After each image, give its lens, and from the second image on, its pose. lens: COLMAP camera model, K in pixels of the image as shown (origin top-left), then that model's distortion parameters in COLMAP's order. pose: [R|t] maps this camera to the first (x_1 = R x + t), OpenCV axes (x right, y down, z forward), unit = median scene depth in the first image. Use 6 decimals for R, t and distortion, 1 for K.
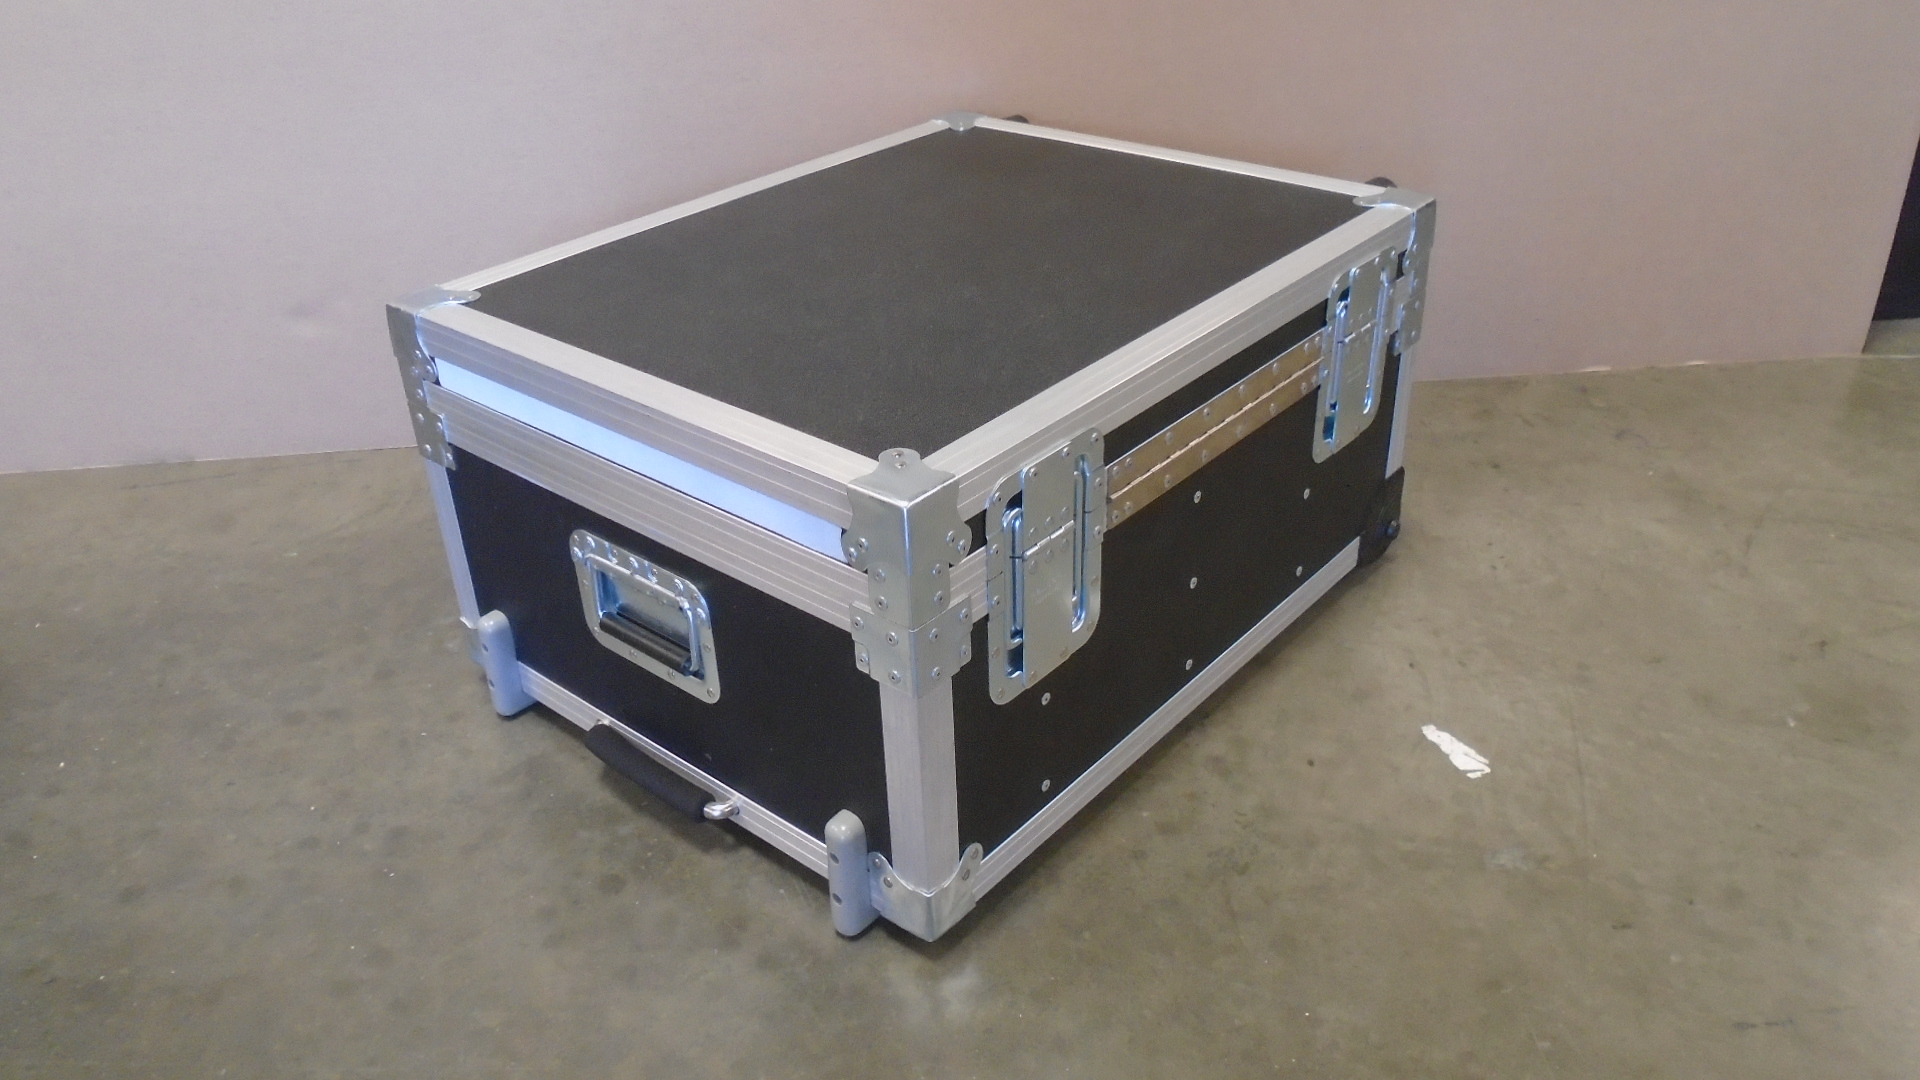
lens RADIAL K [[1467.5, 0, 966.9], [0, 1467.5, 532.3], [0, 0, 1]] dist [-0.014241, 0.001781]
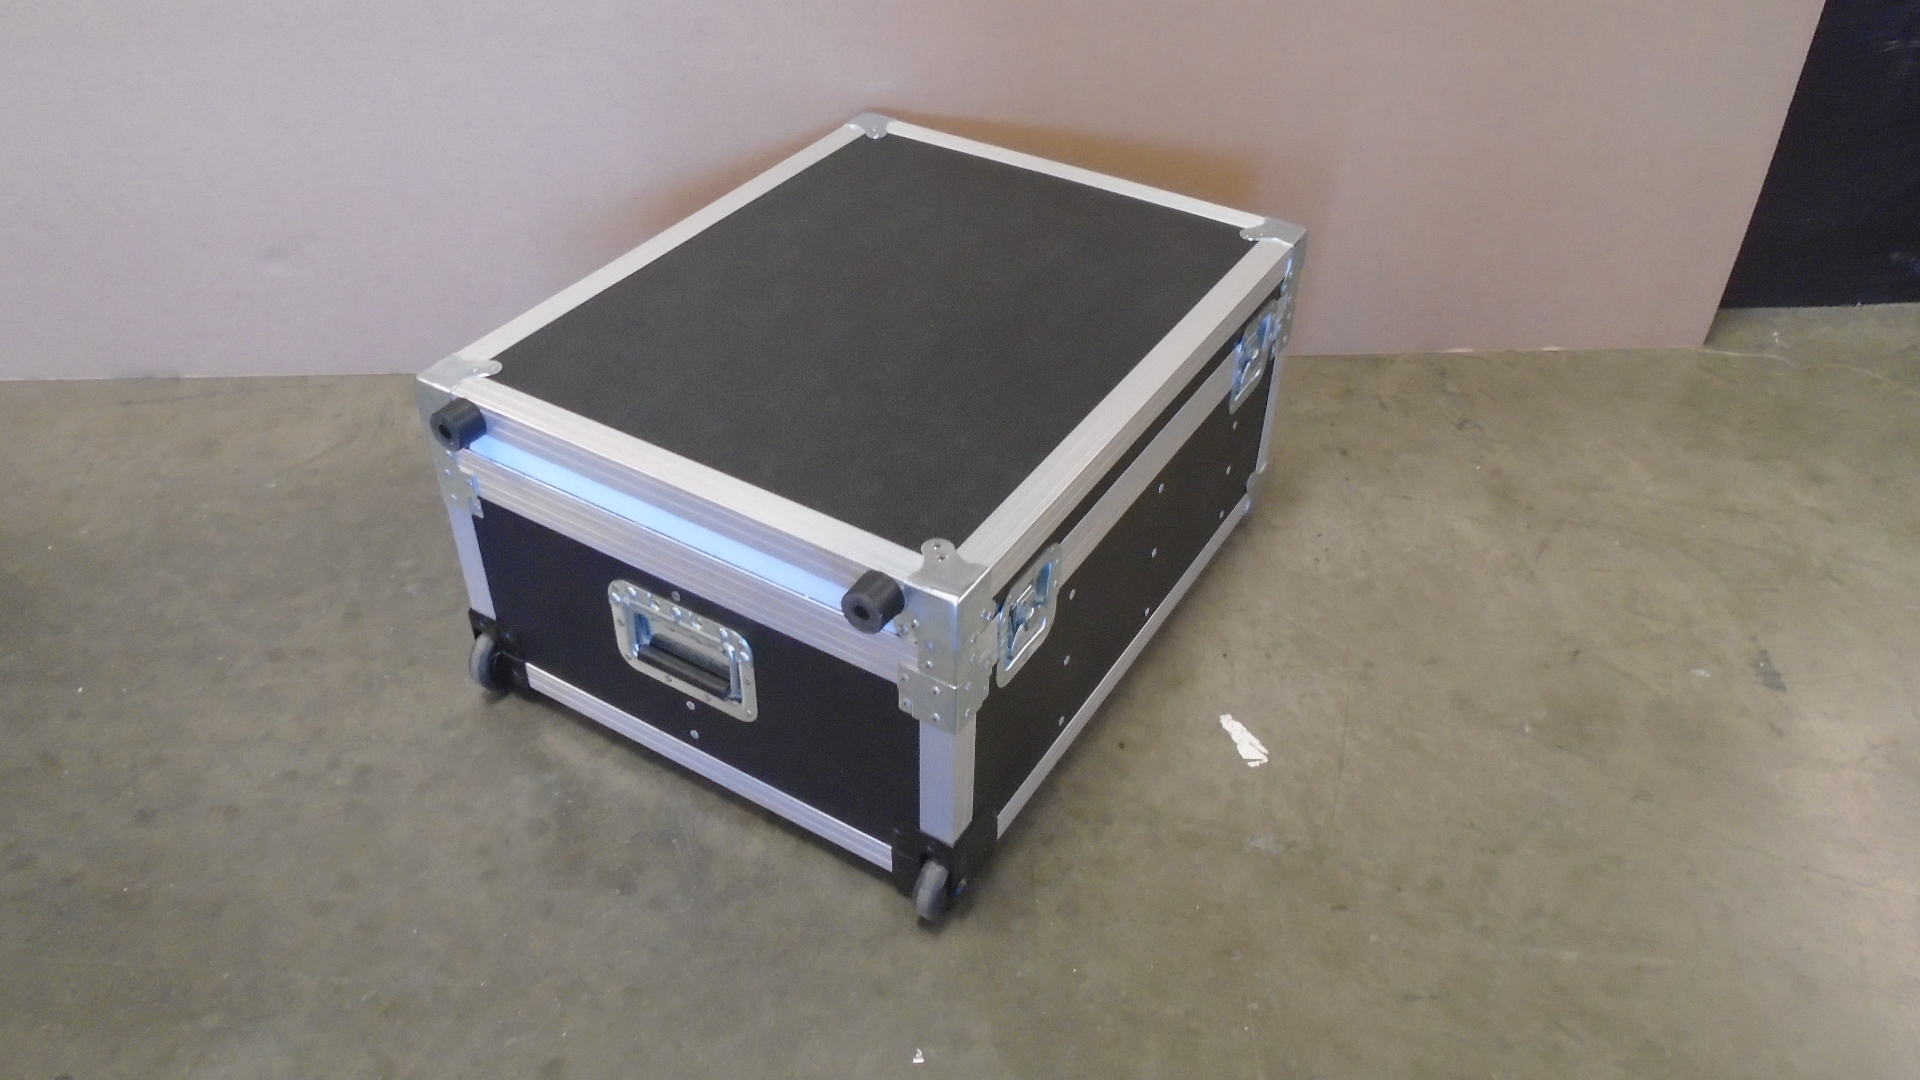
lens RADIAL K [[1467.5, 0, 968.9], [0, 1467.5, 540.4], [0, 0, 1]] dist [-0.014241, 0.001781]
pose [[0.998627, 0.050395, 0.014322, 0.079848], [-0.052036, 0.985851, 0.159342, -0.188210], [-0.006089, -0.159869, 0.987120, -0.159624]]
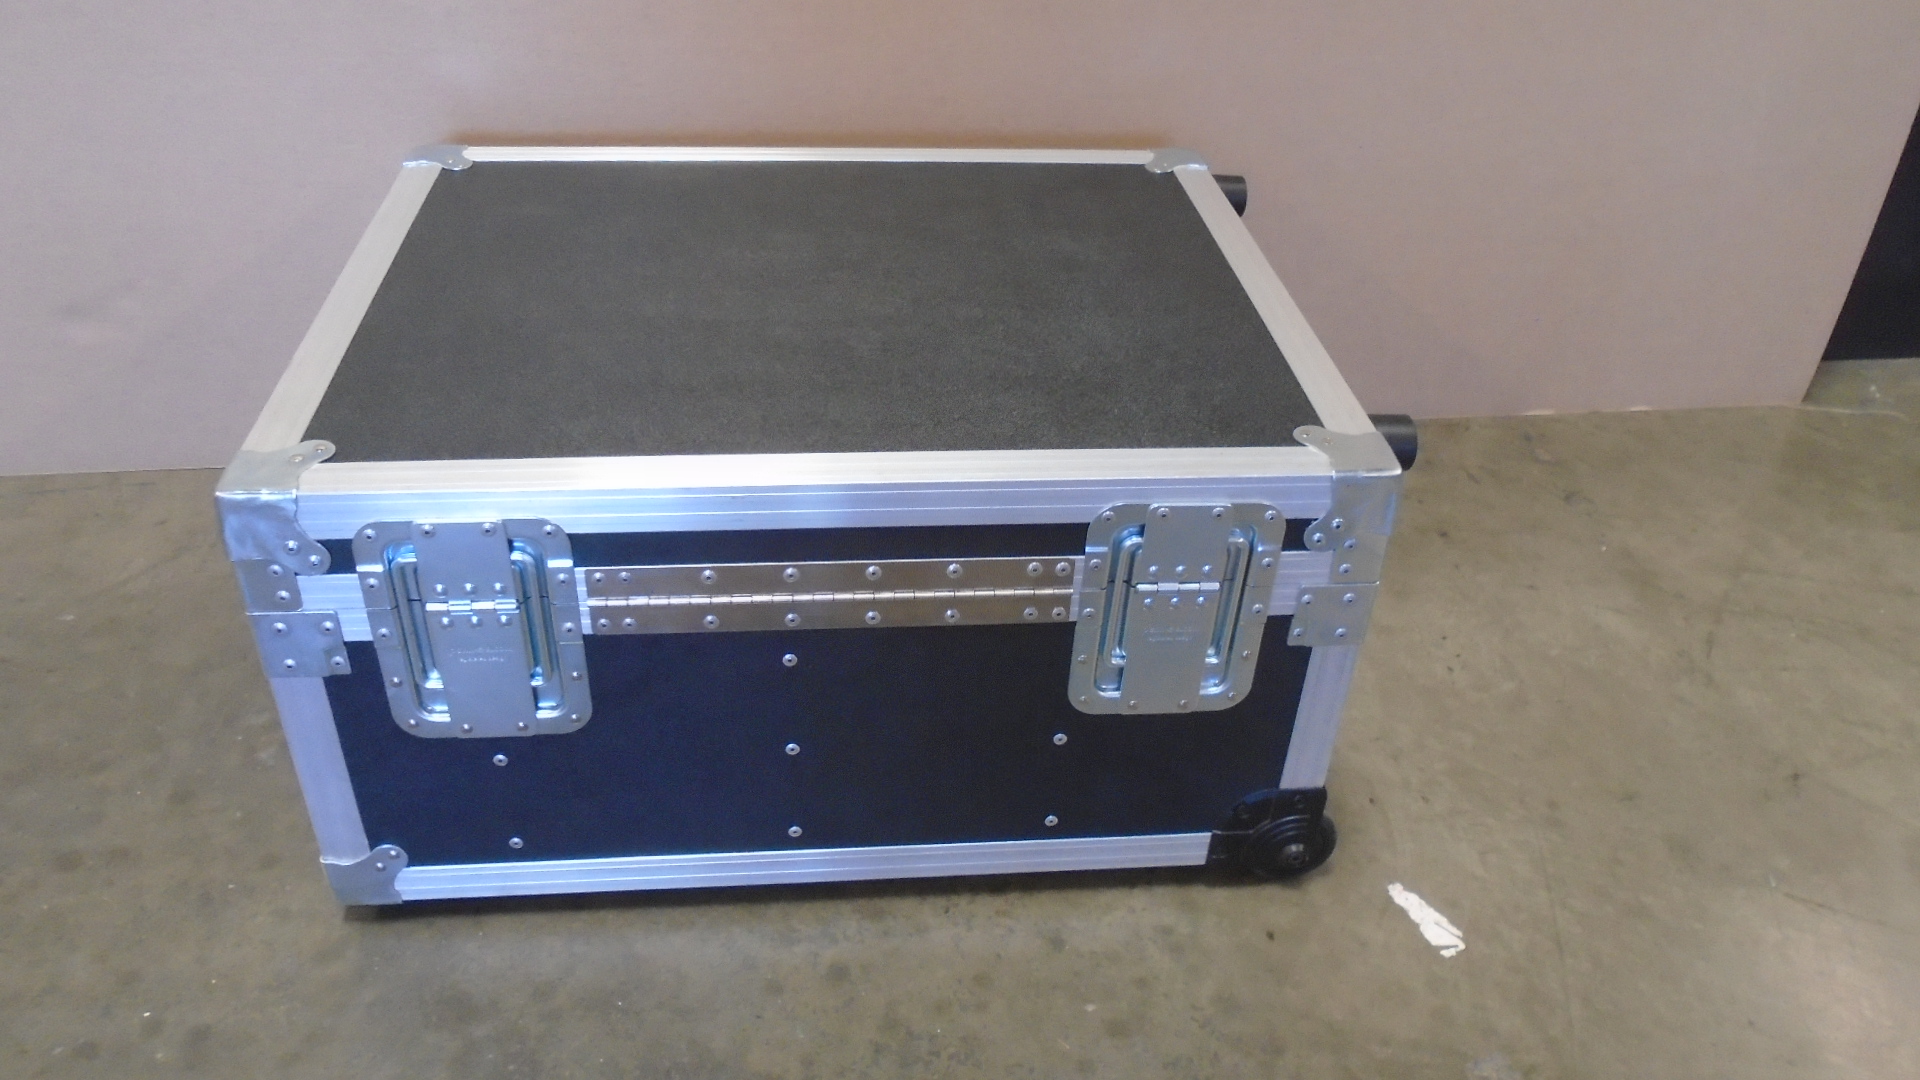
lens RADIAL K [[1467.5, 0, 965.9], [0, 1467.5, 530.3], [0, 0, 1]] dist [-0.014241, 0.001781]
pose [[0.994083, 0.024605, 0.105801, -0.048394], [-0.033408, 0.996052, 0.082250, -0.149963], [-0.103359, -0.085298, 0.990980, 0.150714]]
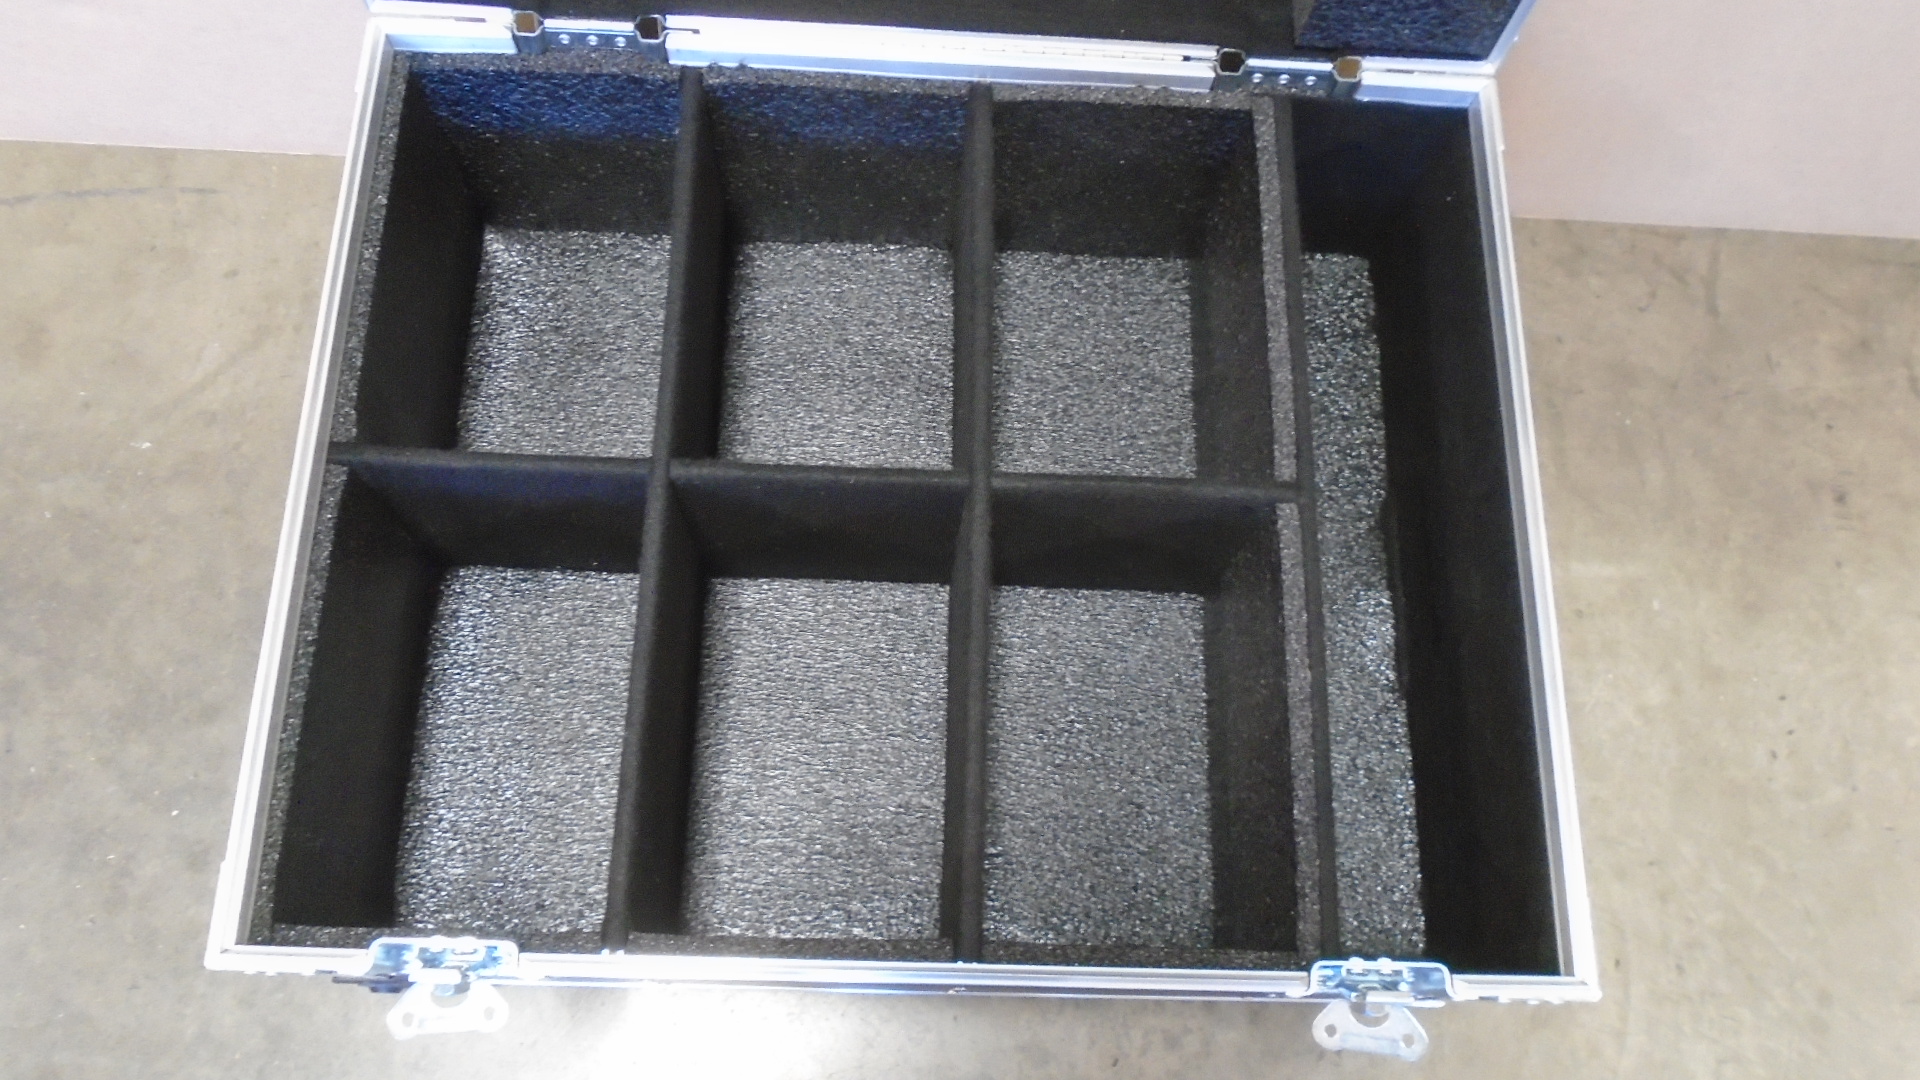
lens RADIAL K [[1467.5, 0, 956.1], [0, 1467.5, 528.5], [0, 0, 1]] dist [-0.014241, 0.001781]
pose [[0.990055, 0.132159, 0.048222, -0.125673], [-0.130606, 0.736070, 0.664186, -0.590795], [0.052284, -0.663879, 0.746010, 0.580052]]
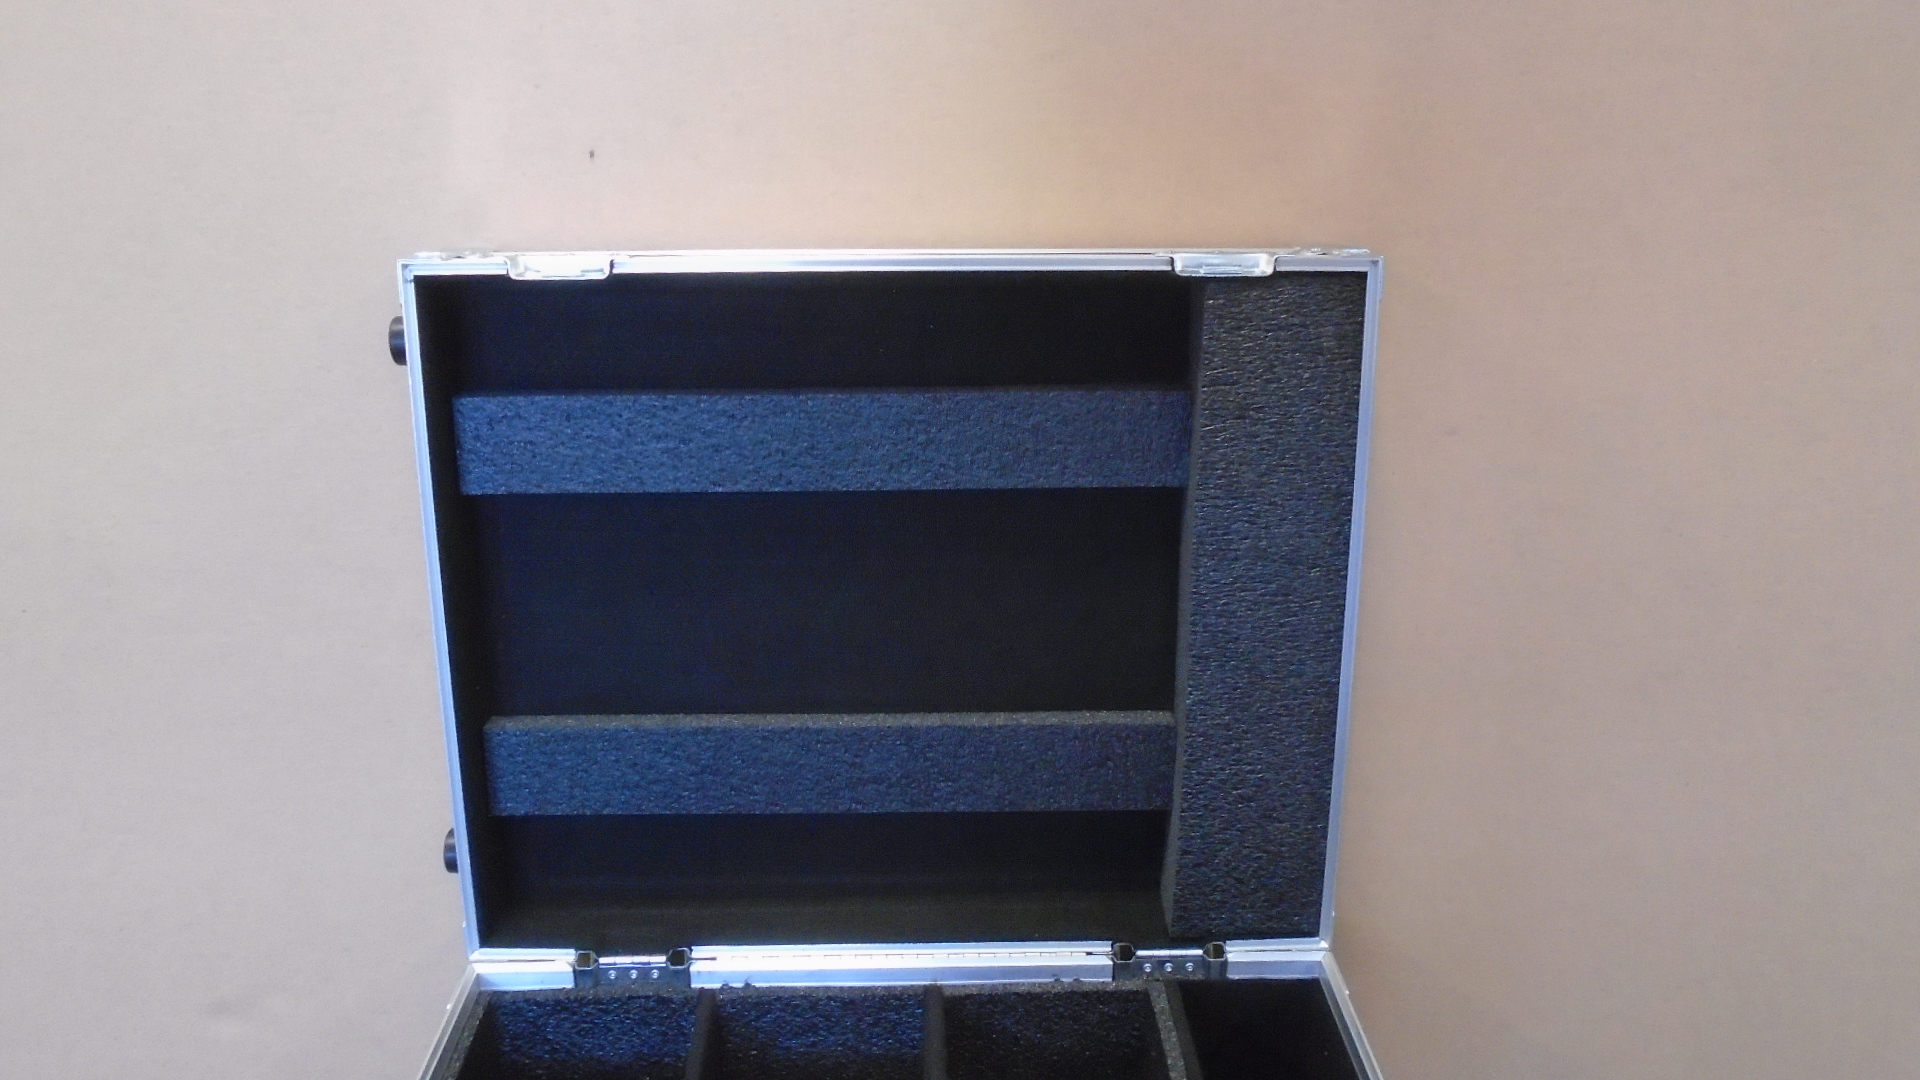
lens RADIAL K [[1467.5, 0, 961.0], [0, 1467.5, 530.6], [0, 0, 1]] dist [-0.014241, 0.001781]
pose [[0.997517, 0.047790, -0.051734, -0.053896], [-0.055677, 0.984938, -0.163697, -0.401782], [0.043132, 0.166170, 0.985153, 0.298713]]
